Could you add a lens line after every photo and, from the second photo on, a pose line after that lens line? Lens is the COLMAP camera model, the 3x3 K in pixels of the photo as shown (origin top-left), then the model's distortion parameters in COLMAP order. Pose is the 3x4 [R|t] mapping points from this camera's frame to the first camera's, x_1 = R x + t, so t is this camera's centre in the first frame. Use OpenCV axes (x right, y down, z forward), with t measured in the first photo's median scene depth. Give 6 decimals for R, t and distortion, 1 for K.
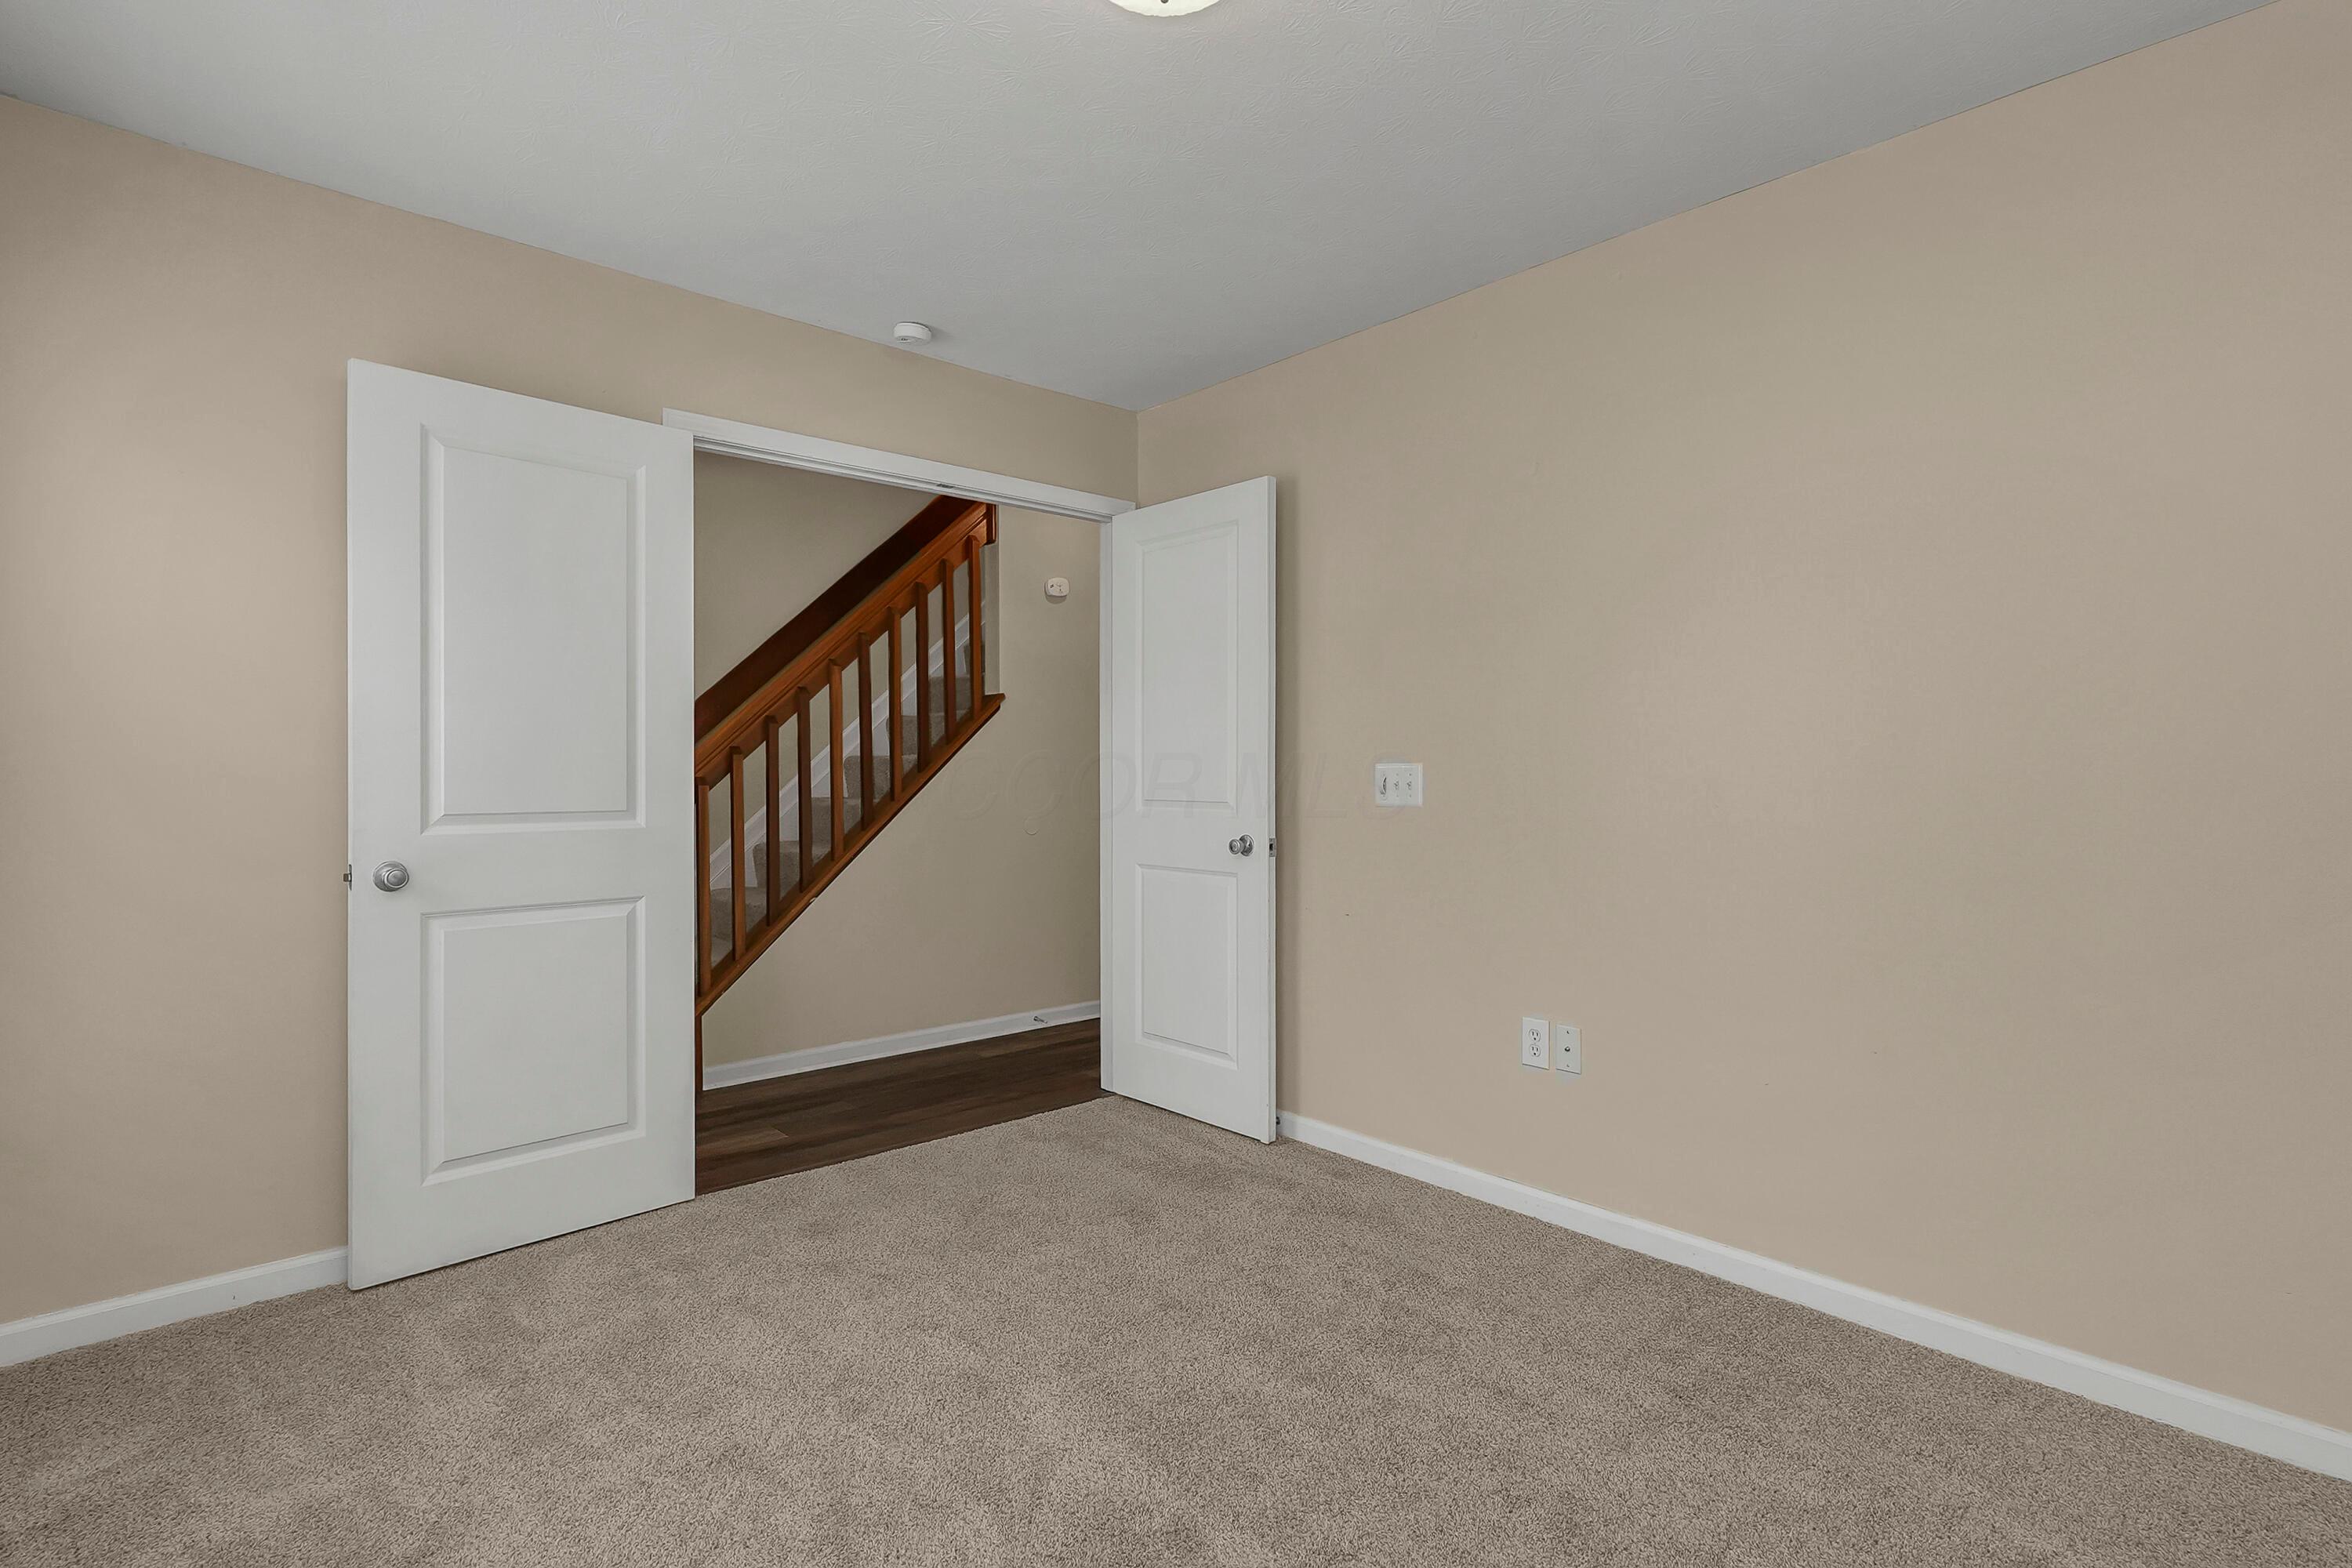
lens RADIAL K [[1163.2, 0, 1185.8], [0, 1163.2, 772.2], [0, 0, 1]] dist [0.006126, 0.000920]
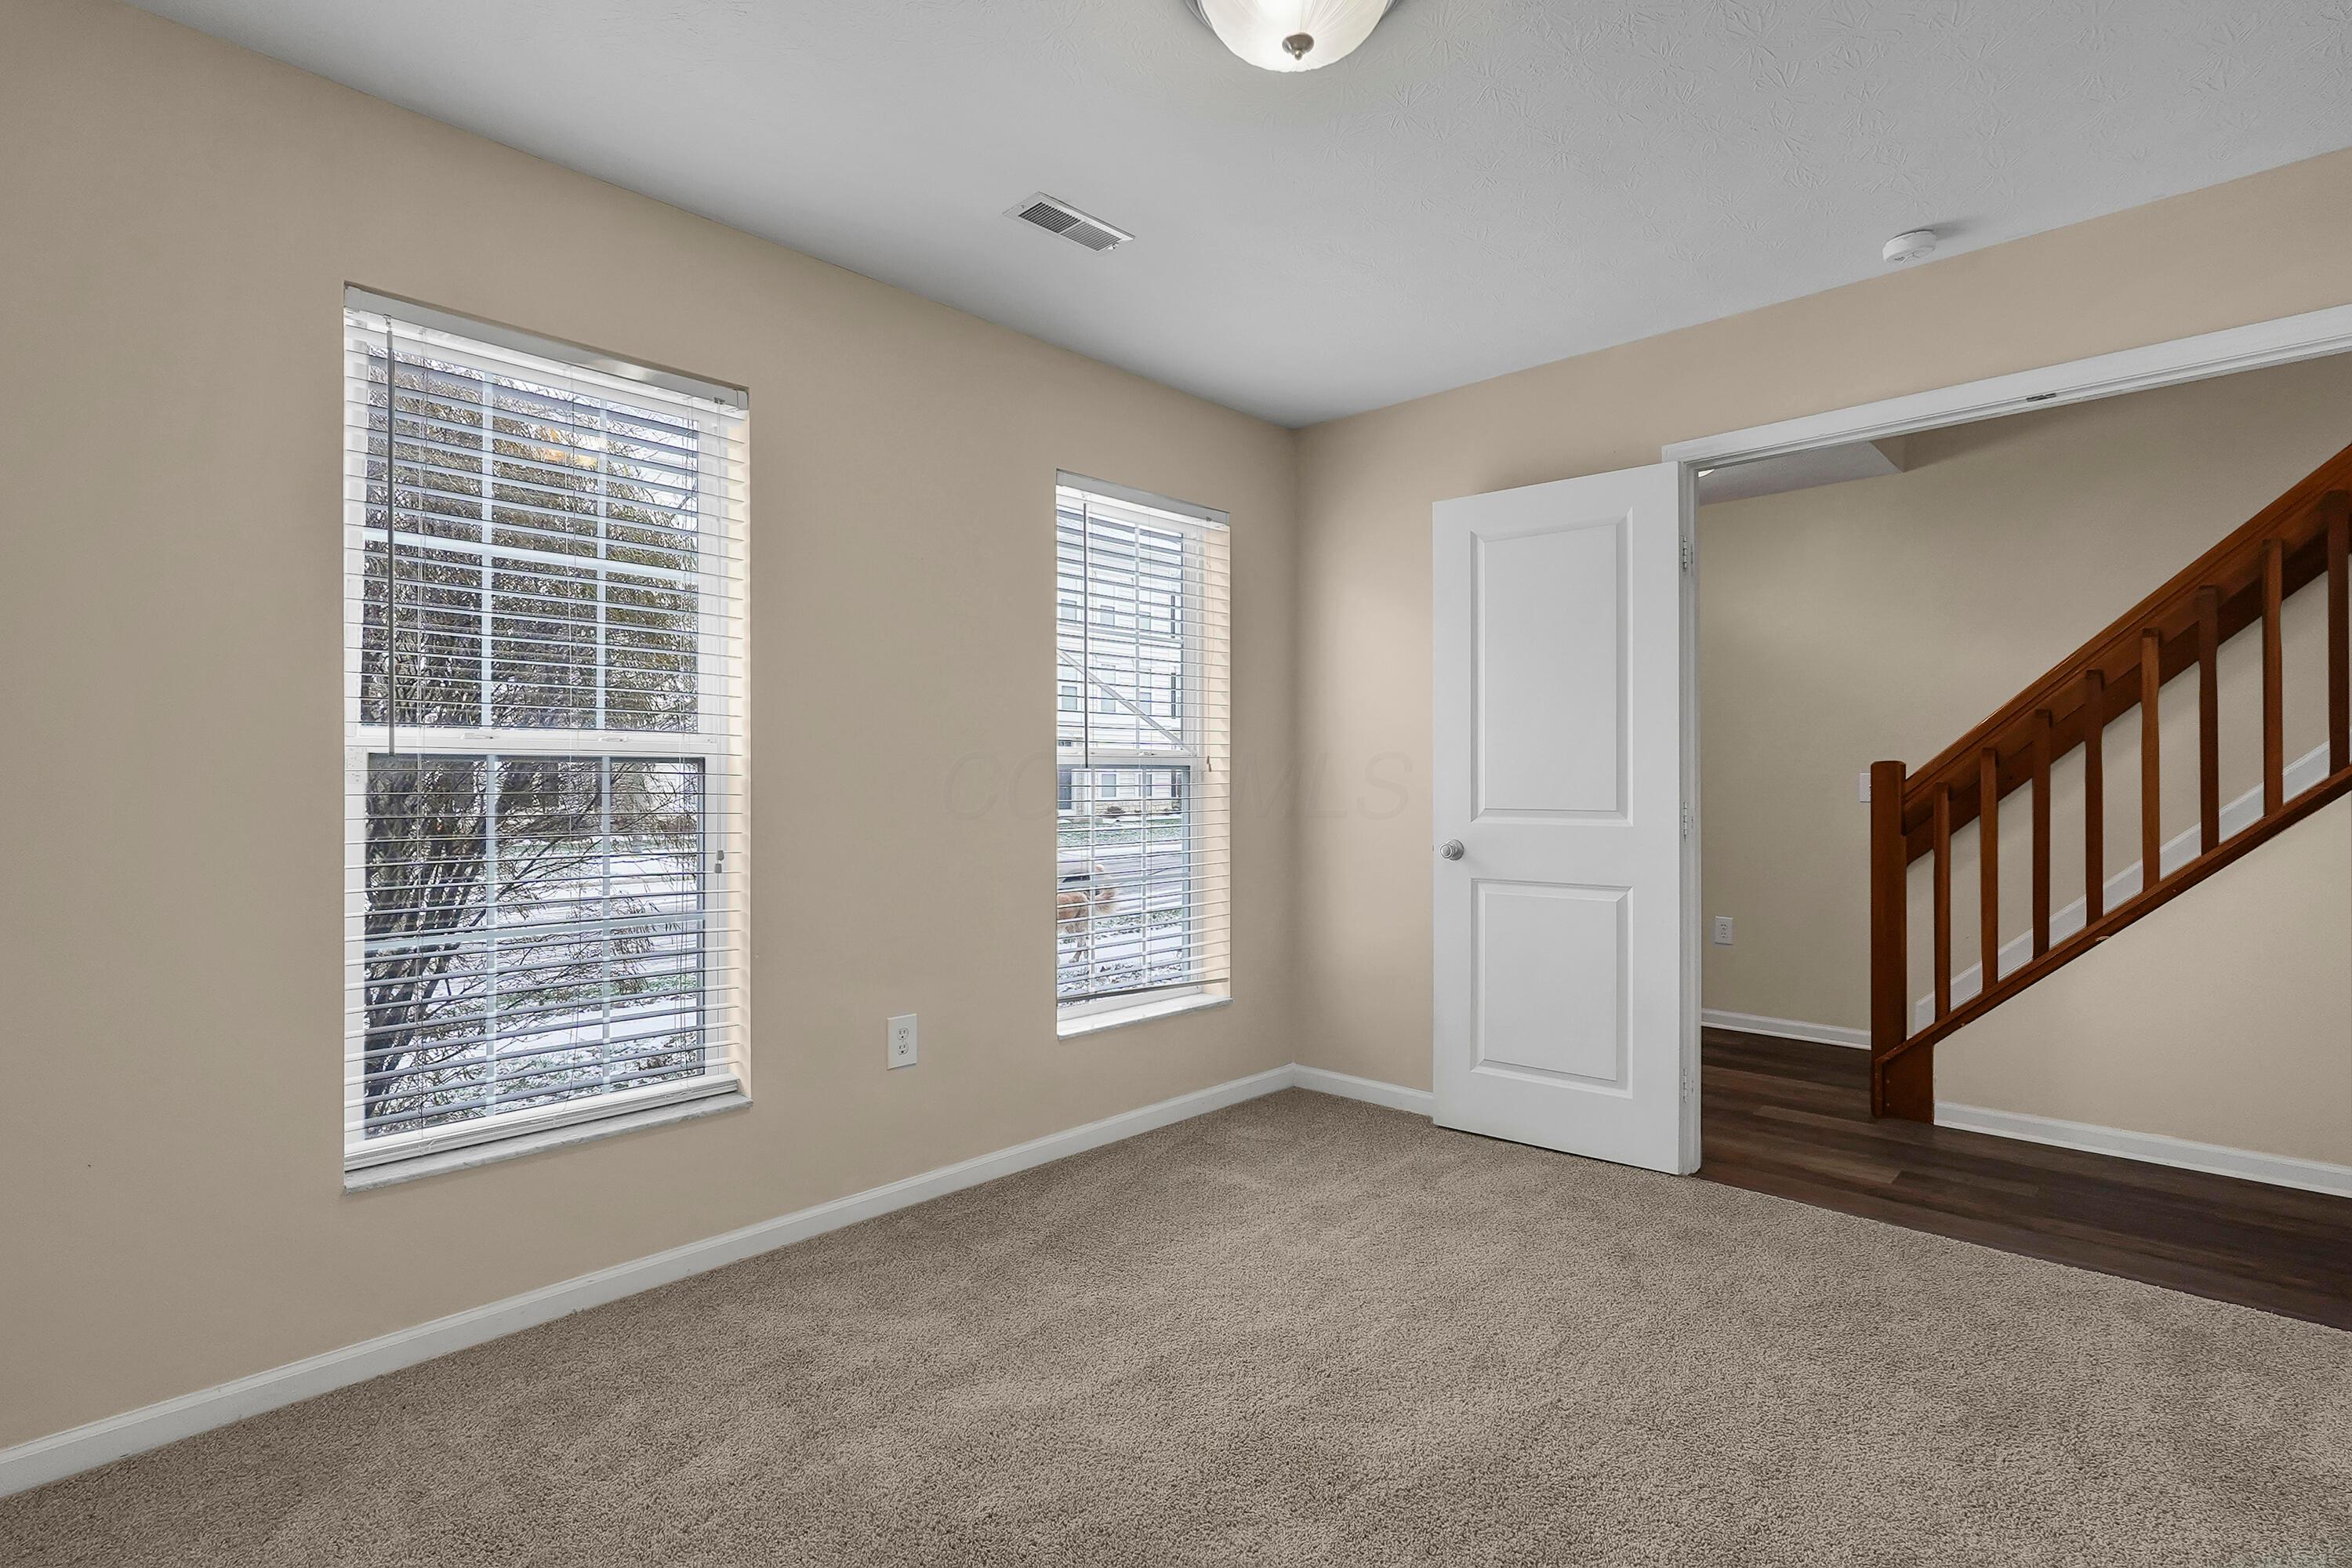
lens RADIAL K [[1101.6, 0, 1177.0], [0, 1101.6, 782.9], [0, 0, 1]] dist [0.001319, 0.001544]
pose [[0.082018, -0.002529, -0.996628, 0.609229], [-0.000957, 0.999996, -0.002617, 0.009110], [0.996630, 0.001169, 0.082015, 0.505070]]
